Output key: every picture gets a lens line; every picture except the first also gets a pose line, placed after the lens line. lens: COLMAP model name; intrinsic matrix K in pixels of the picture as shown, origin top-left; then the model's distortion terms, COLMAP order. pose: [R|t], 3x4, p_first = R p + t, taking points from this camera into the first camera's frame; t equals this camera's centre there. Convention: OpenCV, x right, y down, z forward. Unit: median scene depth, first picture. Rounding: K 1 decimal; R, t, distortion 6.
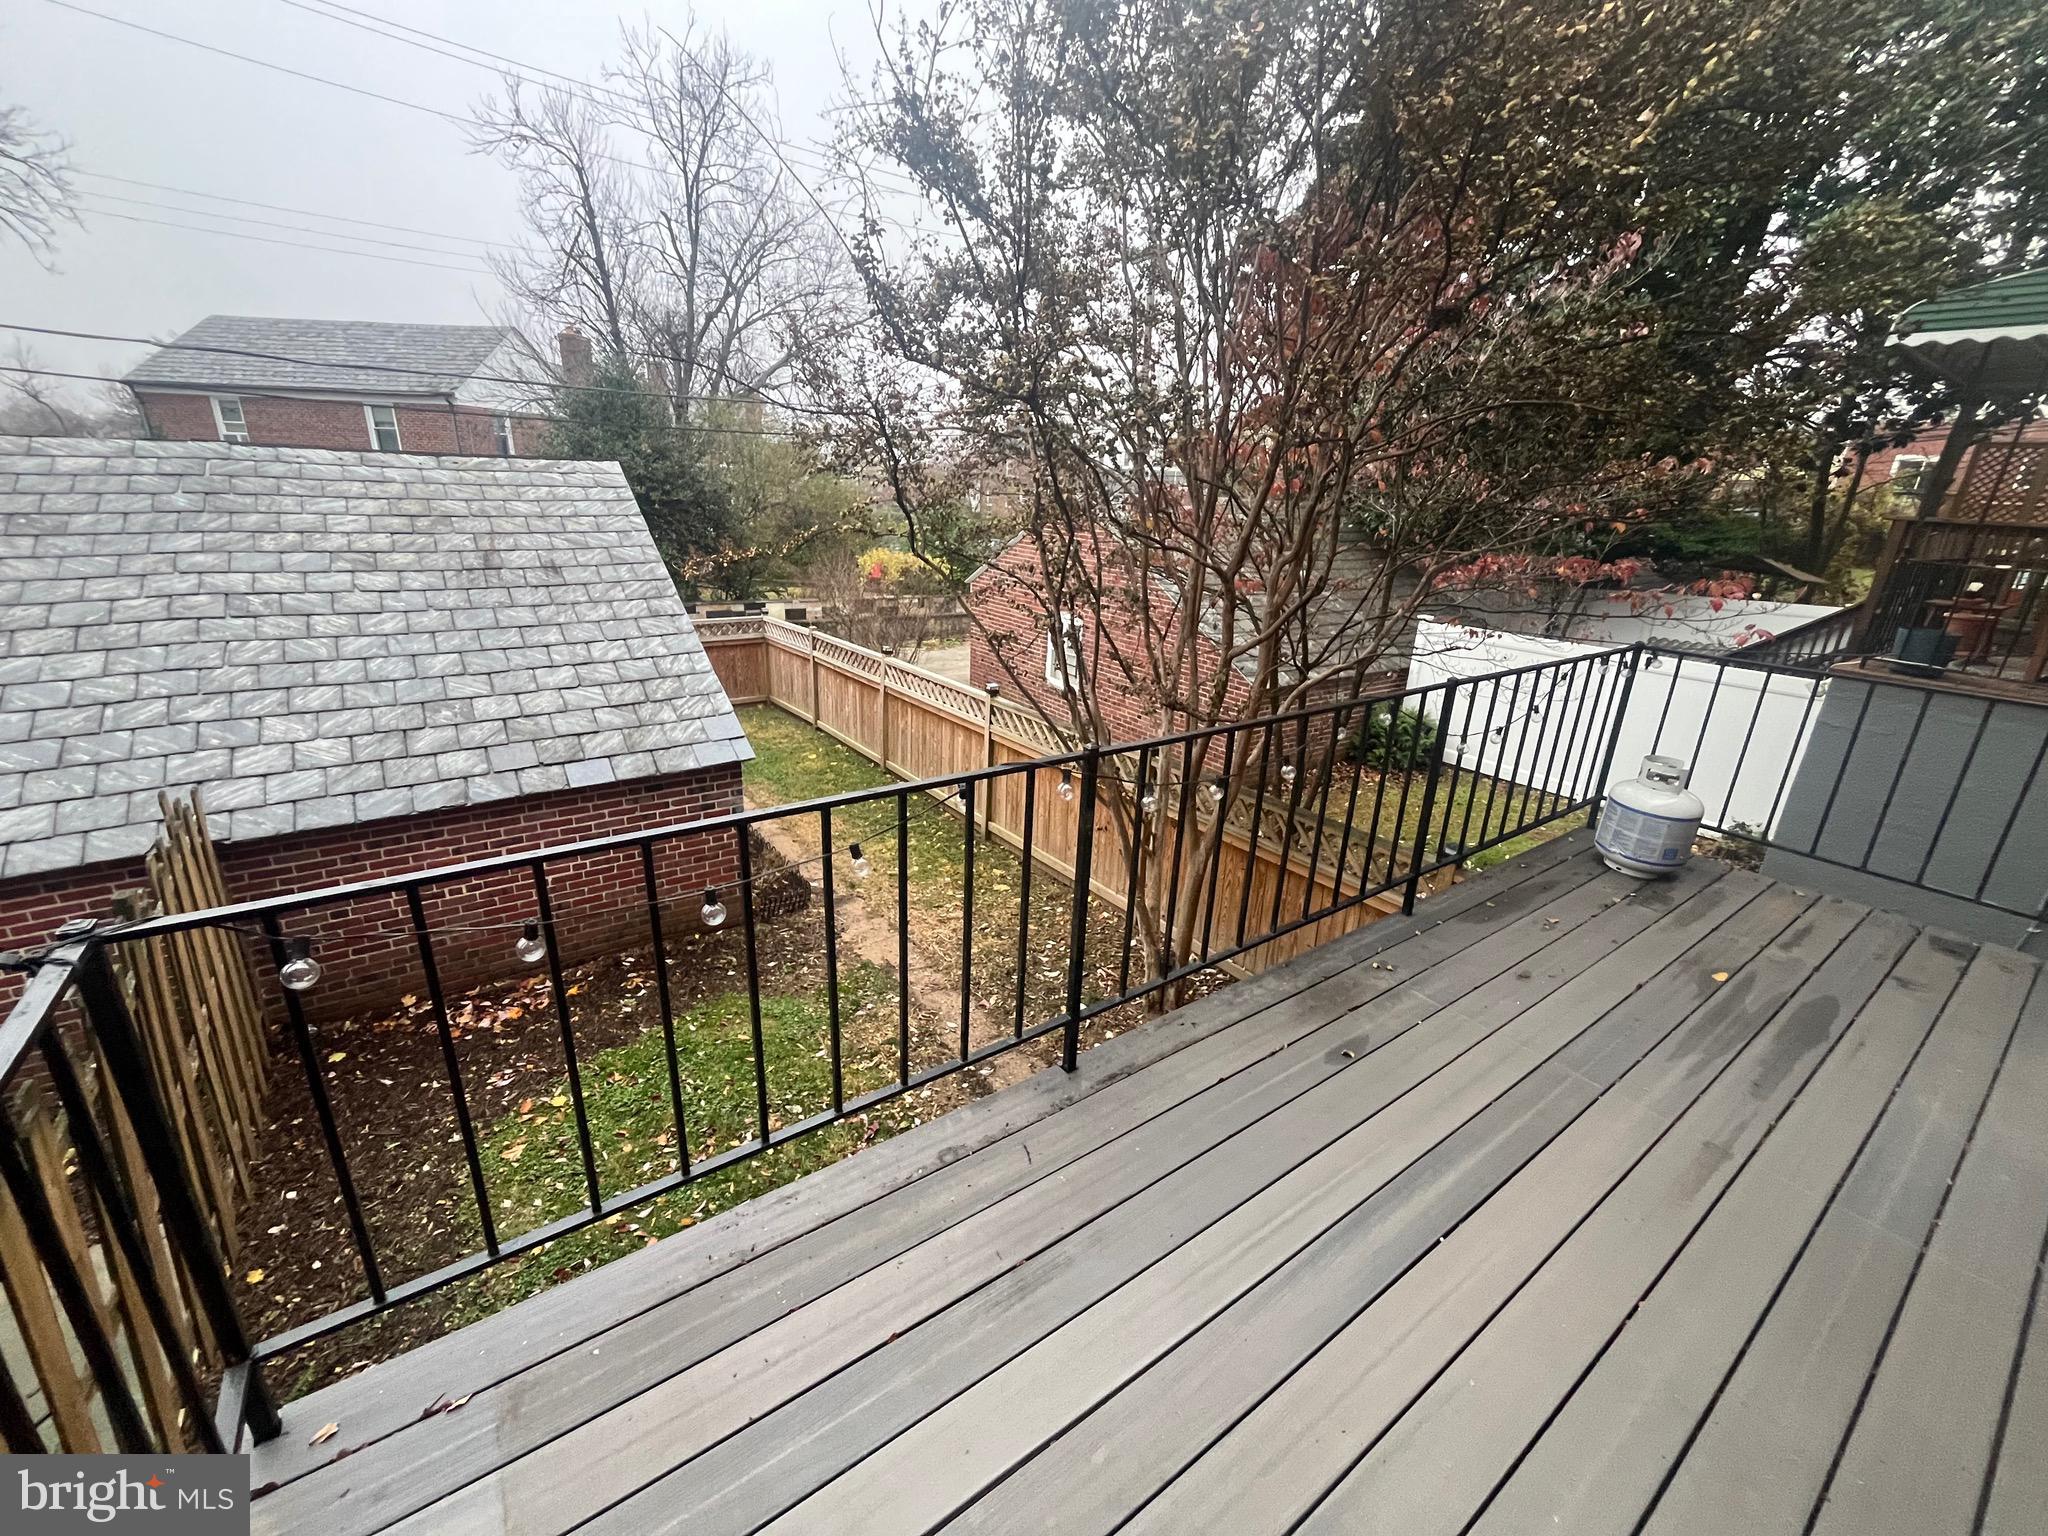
lens RADIAL K [[828.5, 0, 1027.0], [0, 828.5, 771.5], [0, 0, 1]] dist [-0.002356, -0.000210]
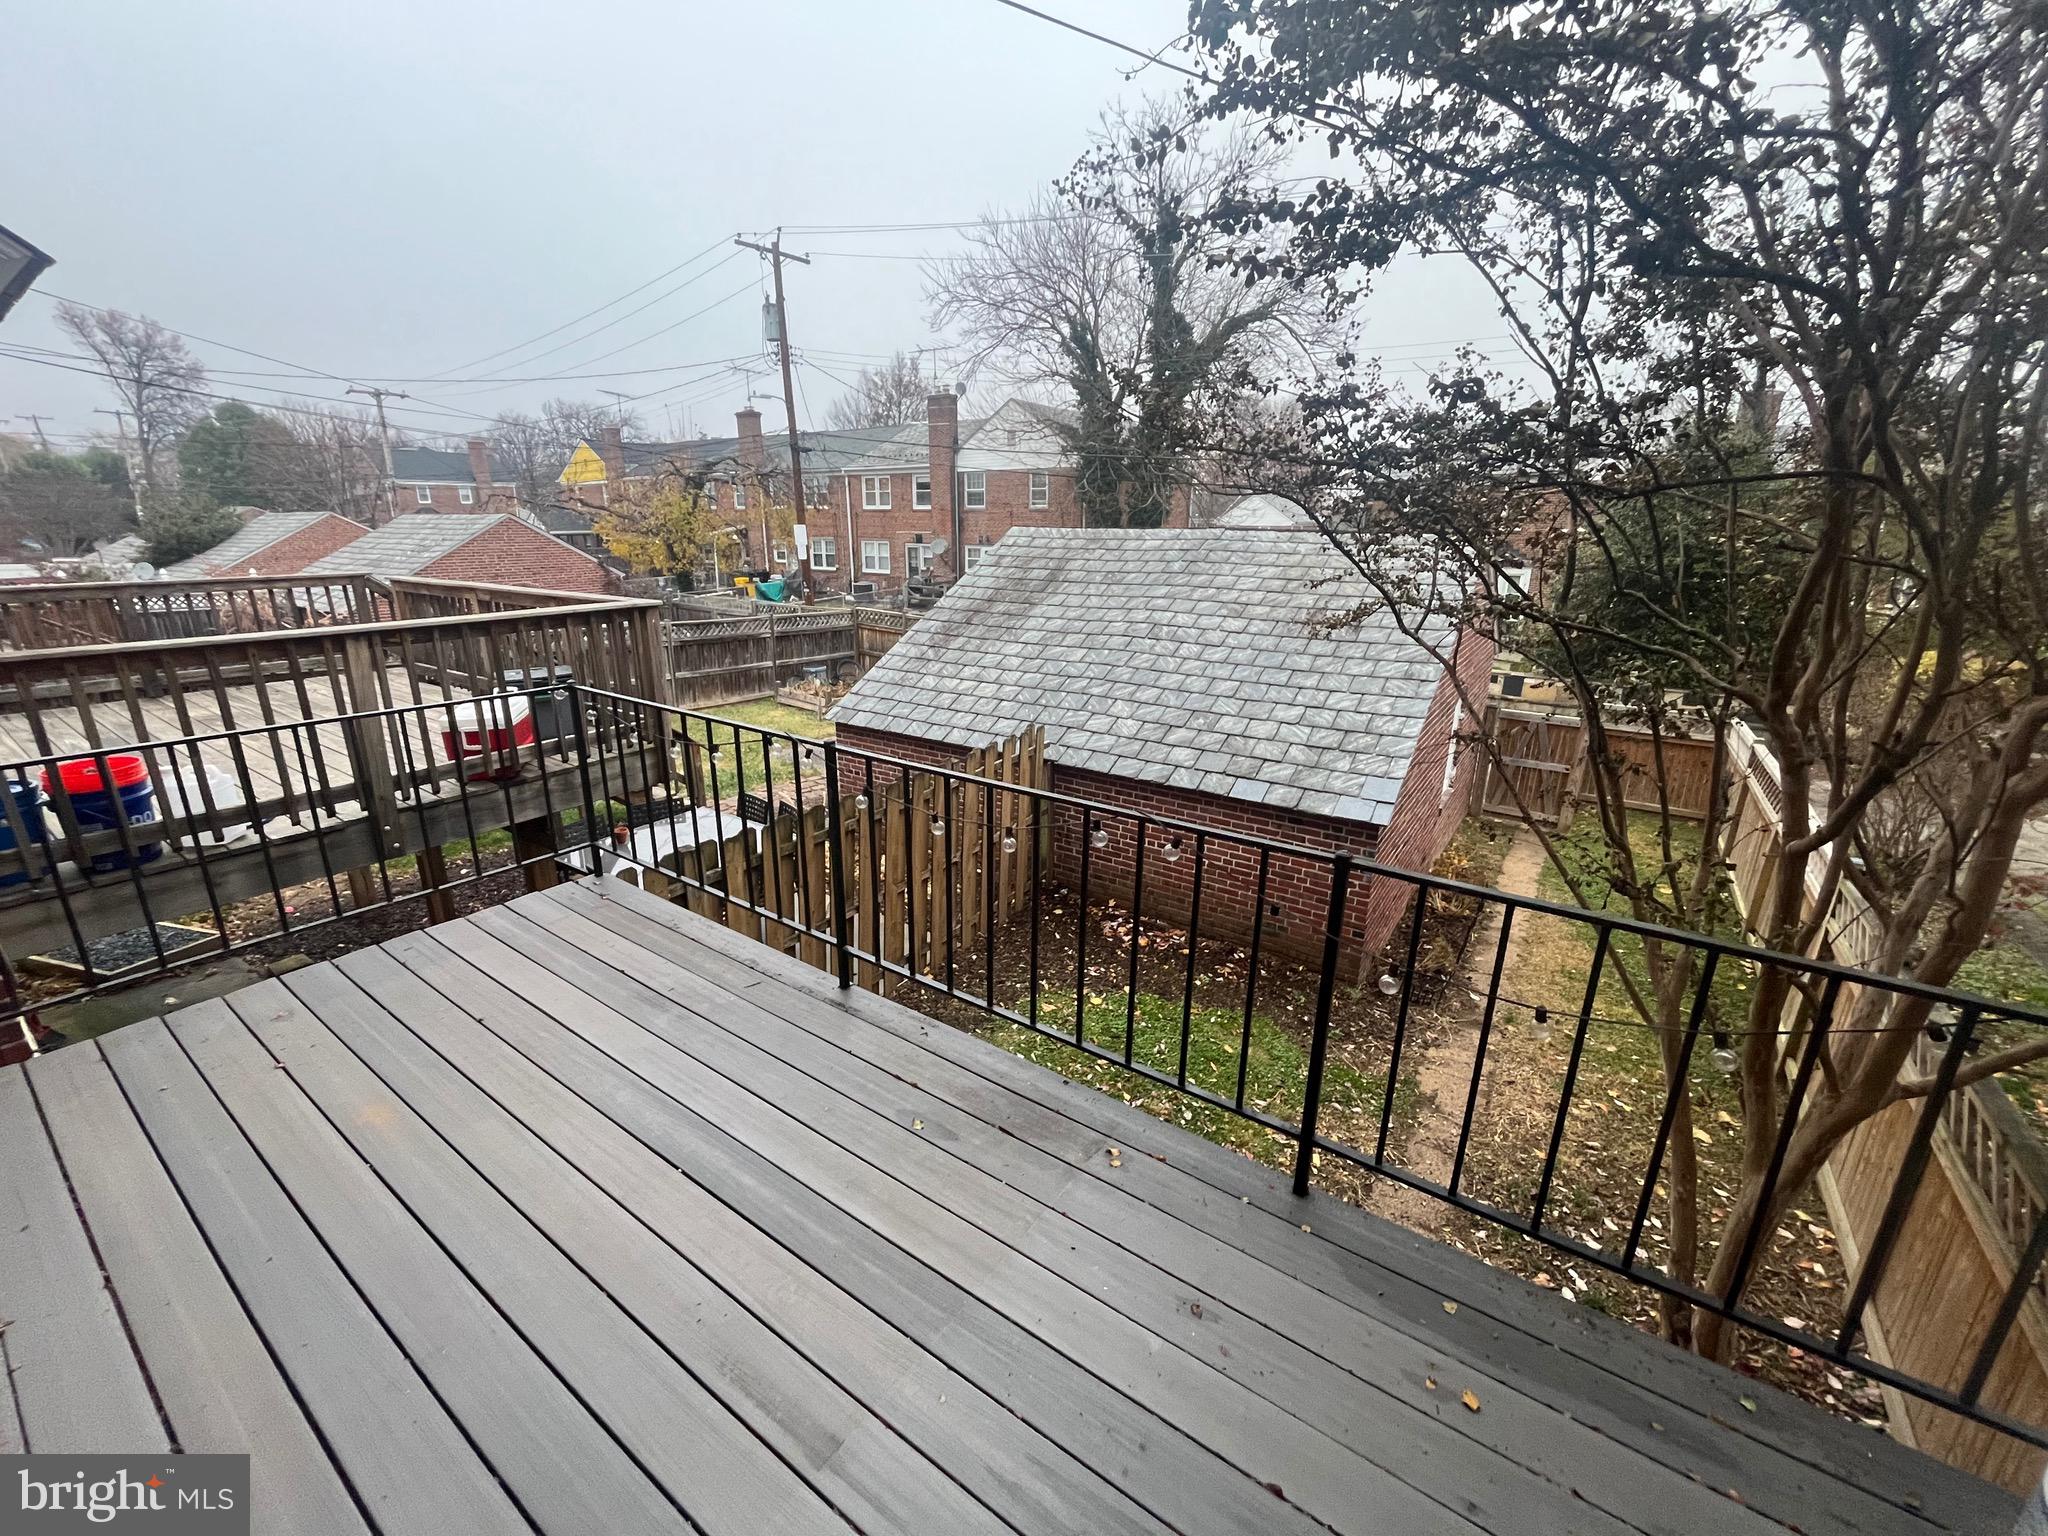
lens RADIAL K [[828.5, 0, 1027.0], [0, 828.5, 771.5], [0, 0, 1]] dist [-0.002356, -0.000210]
pose [[0.334190, 0.235718, -0.912554, 0.474284], [-0.306385, 0.942805, 0.131329, -0.085952], [0.891317, 0.235704, 0.387296, 0.245635]]
